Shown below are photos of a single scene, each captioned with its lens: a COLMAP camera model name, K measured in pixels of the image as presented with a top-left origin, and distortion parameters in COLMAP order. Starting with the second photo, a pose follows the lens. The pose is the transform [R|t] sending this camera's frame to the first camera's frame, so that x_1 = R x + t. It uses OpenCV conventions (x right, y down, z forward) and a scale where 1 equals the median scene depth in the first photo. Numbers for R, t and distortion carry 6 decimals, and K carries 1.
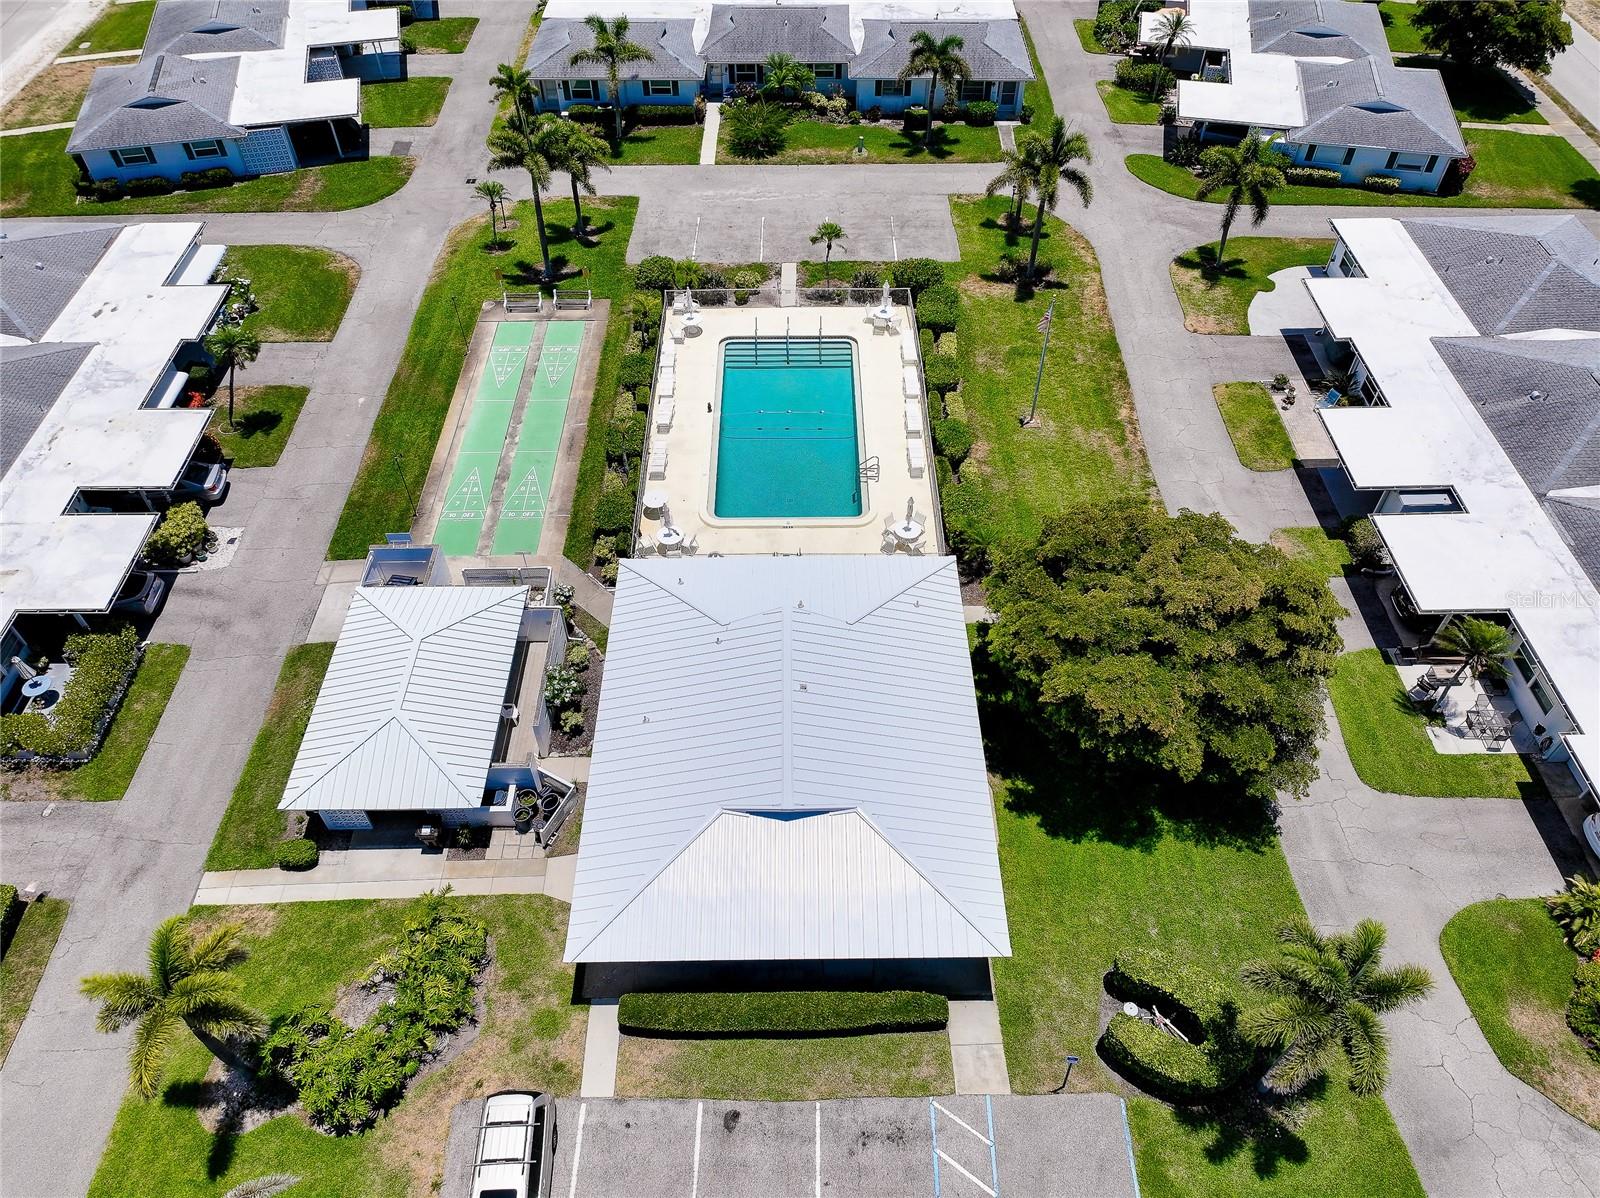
lens RADIAL K [[1114.3, 0, 798.9], [0, 1114.3, 604.4], [0, 0, 1]] dist [0.003982, 0.004407]
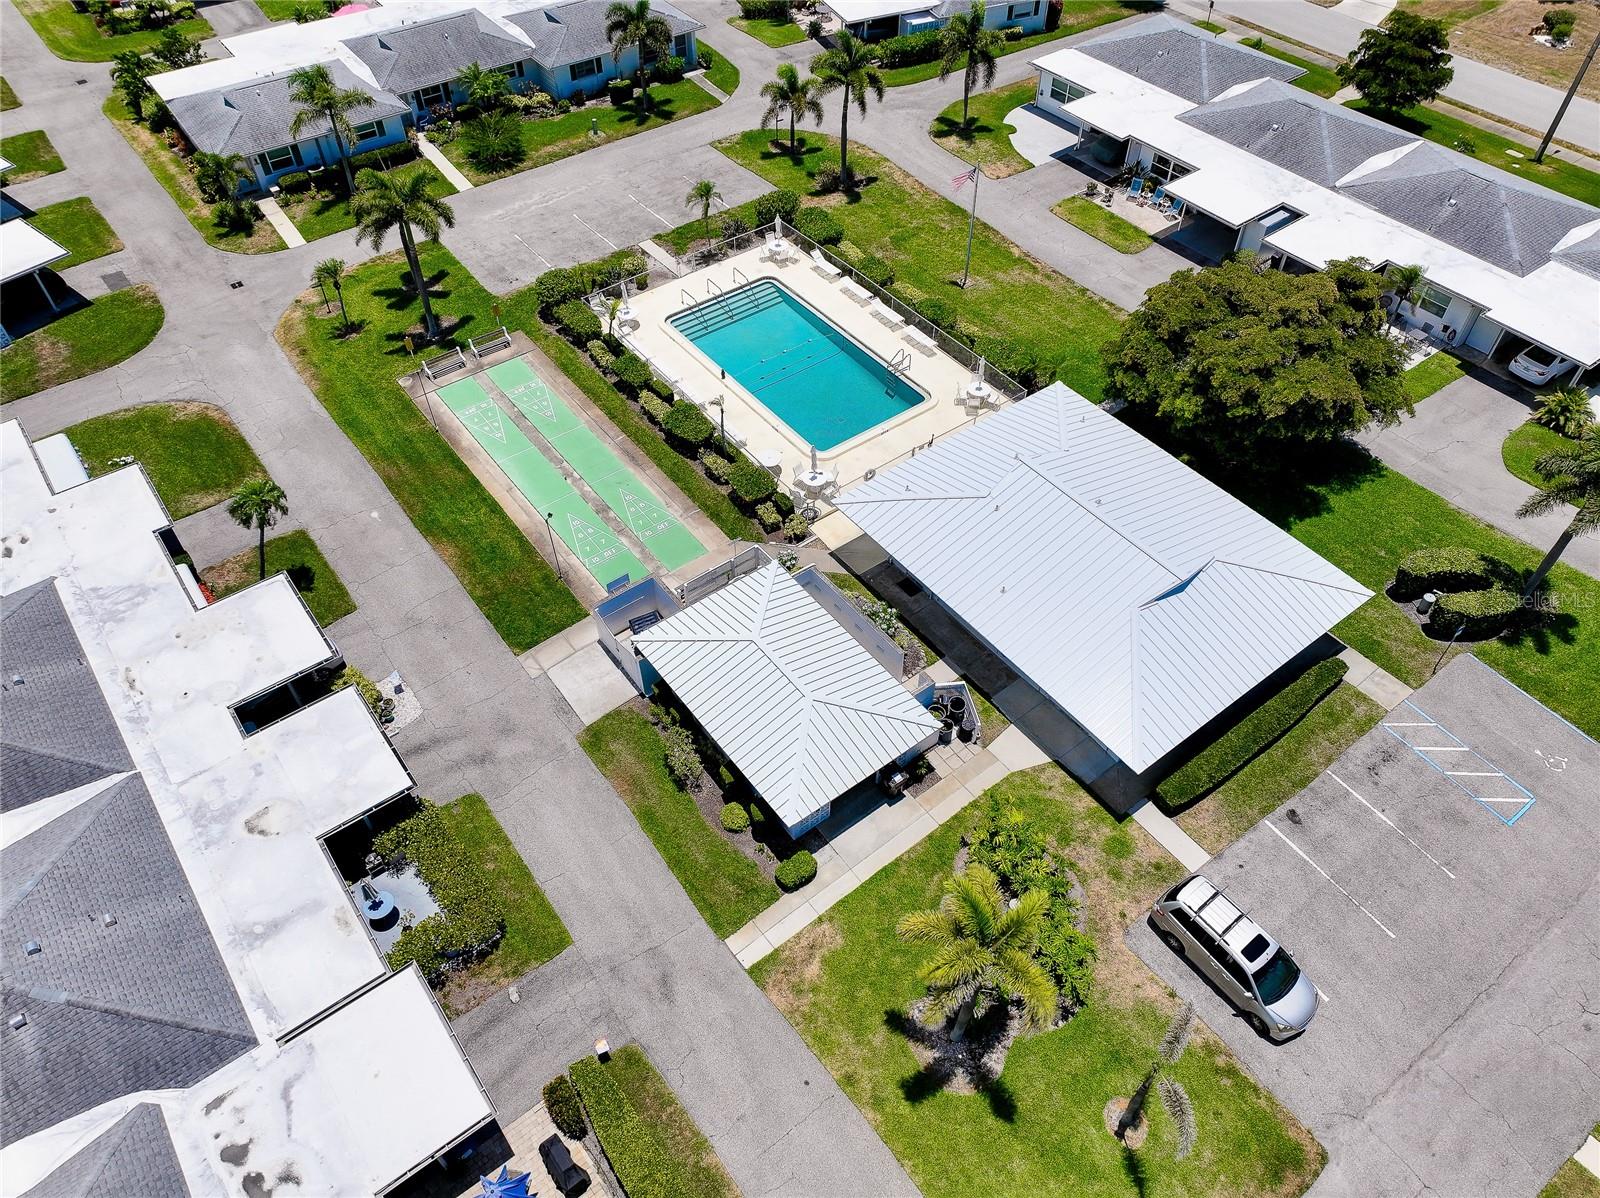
lens RADIAL K [[1120.3, 0, 809.4], [0, 1120.3, 595.9], [0, 0, 1]] dist [0.006085, 0.004849]
pose [[0.803502, -0.442479, 0.398243, -0.522174], [0.444681, 0.890885, 0.092648, -0.055902], [-0.395783, 0.102648, 0.912589, 0.050798]]
